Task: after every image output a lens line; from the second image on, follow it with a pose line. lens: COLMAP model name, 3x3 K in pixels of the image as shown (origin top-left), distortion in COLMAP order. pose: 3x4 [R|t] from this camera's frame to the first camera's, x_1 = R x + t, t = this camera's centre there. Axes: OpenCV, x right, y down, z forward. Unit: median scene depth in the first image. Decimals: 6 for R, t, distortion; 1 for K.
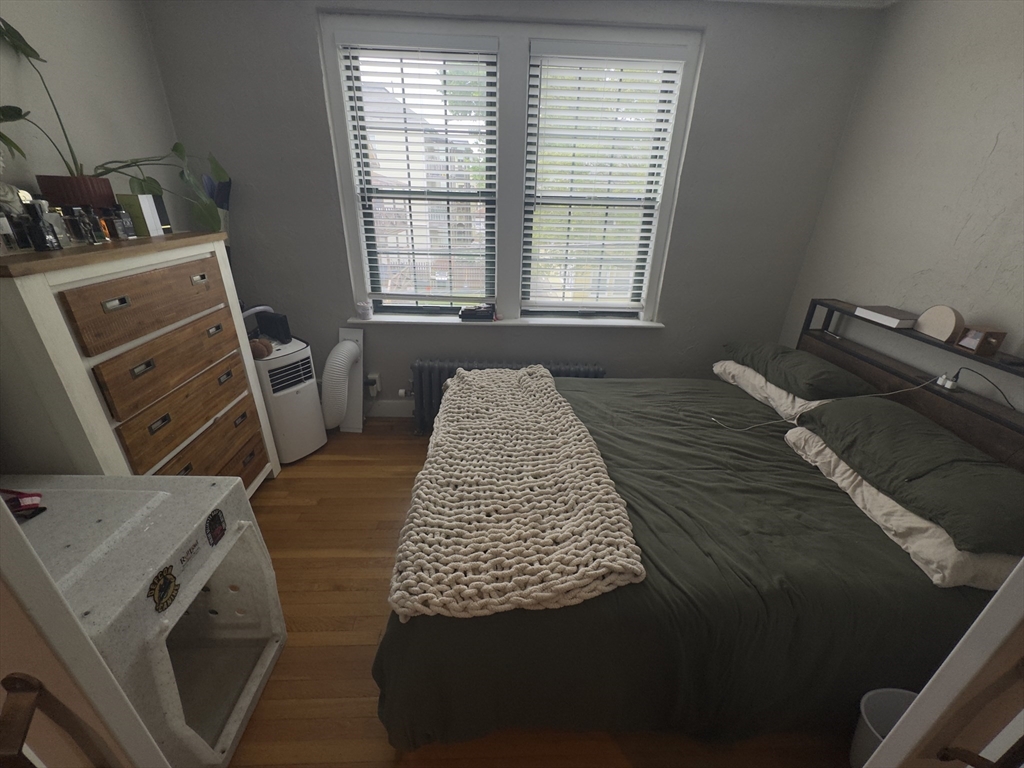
lens RADIAL K [[411.5, 0, 512.0], [0, 411.5, 384.0], [0, 0, 1]] dist [-0.002939, -0.000228]
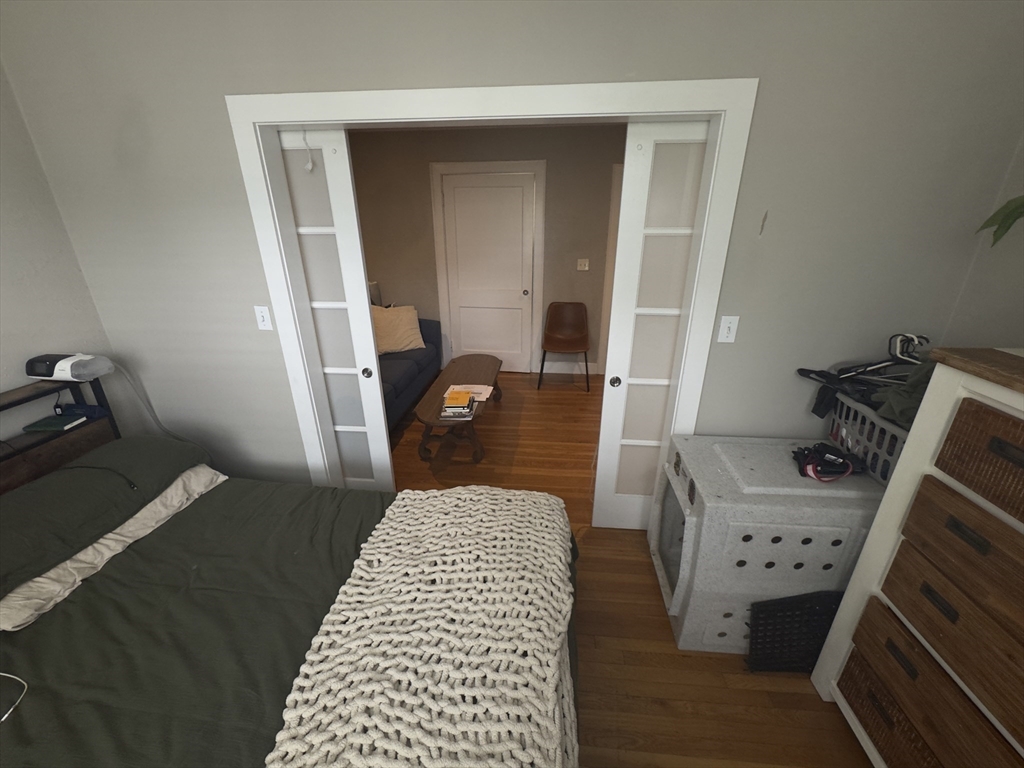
lens RADIAL K [[411.5, 0, 512.0], [0, 411.5, 384.0], [0, 0, 1]] dist [-0.002939, -0.000228]
pose [[-0.991019, -0.070418, 0.113682, -0.119873], [0.035100, 0.683332, 0.729264, -0.463310], [-0.129036, 0.726704, -0.674723, 0.857681]]
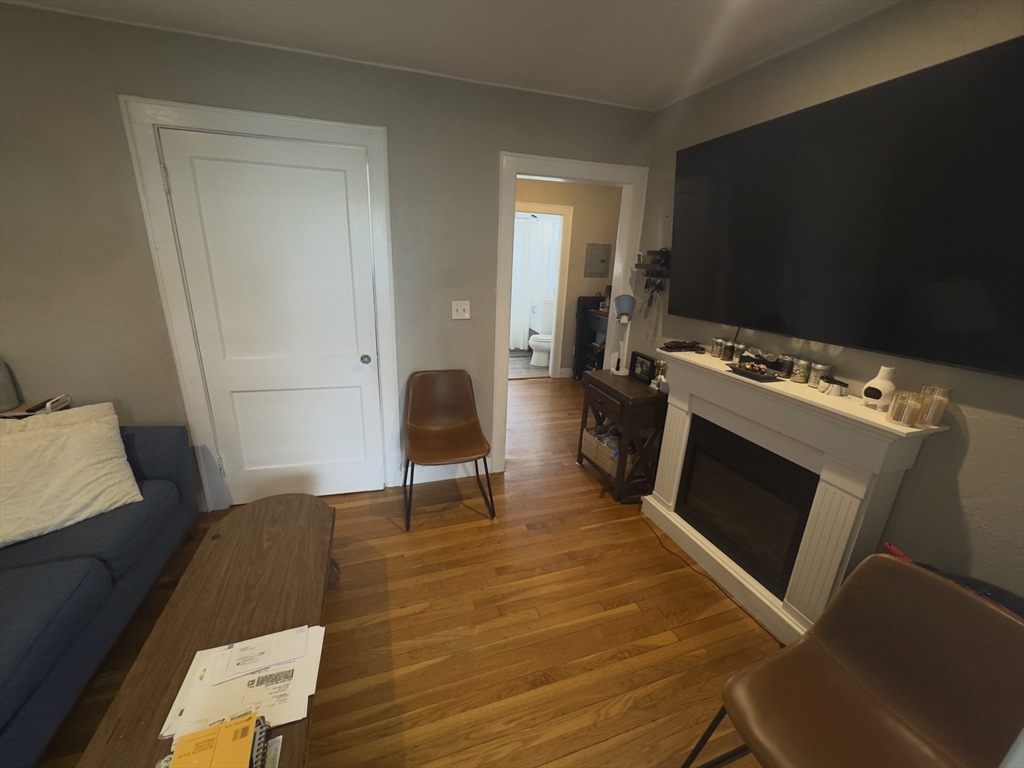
lens RADIAL K [[411.5, 0, 512.0], [0, 411.5, 384.0], [0, 0, 1]] dist [-0.002939, -0.000228]
pose [[-0.955444, 0.025852, -0.294038, 0.014734], [-0.180972, 0.735659, 0.652729, -0.087955], [0.233186, 0.676859, -0.698203, 0.147260]]
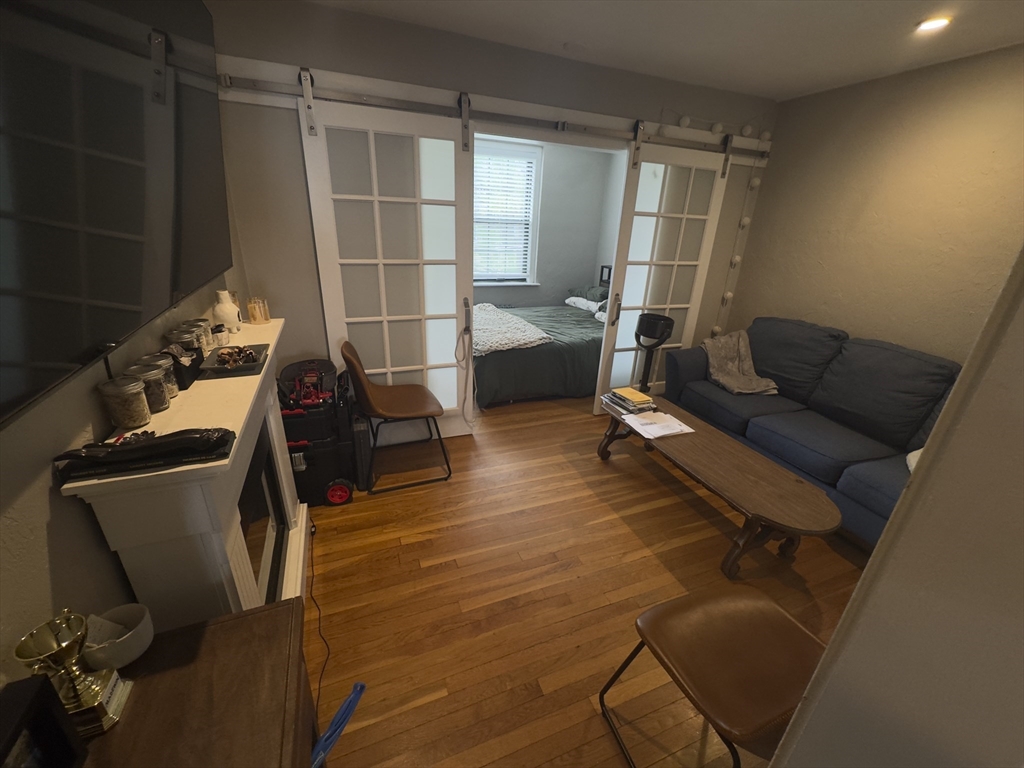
lens RADIAL K [[411.5, 0, 512.0], [0, 411.5, 384.0], [0, 0, 1]] dist [-0.002939, -0.000228]
pose [[0.941853, -0.109182, 0.317792, -0.513132], [0.121646, 0.992380, -0.019580, 0.420842], [-0.313233, 0.057099, 0.947958, -0.940442]]
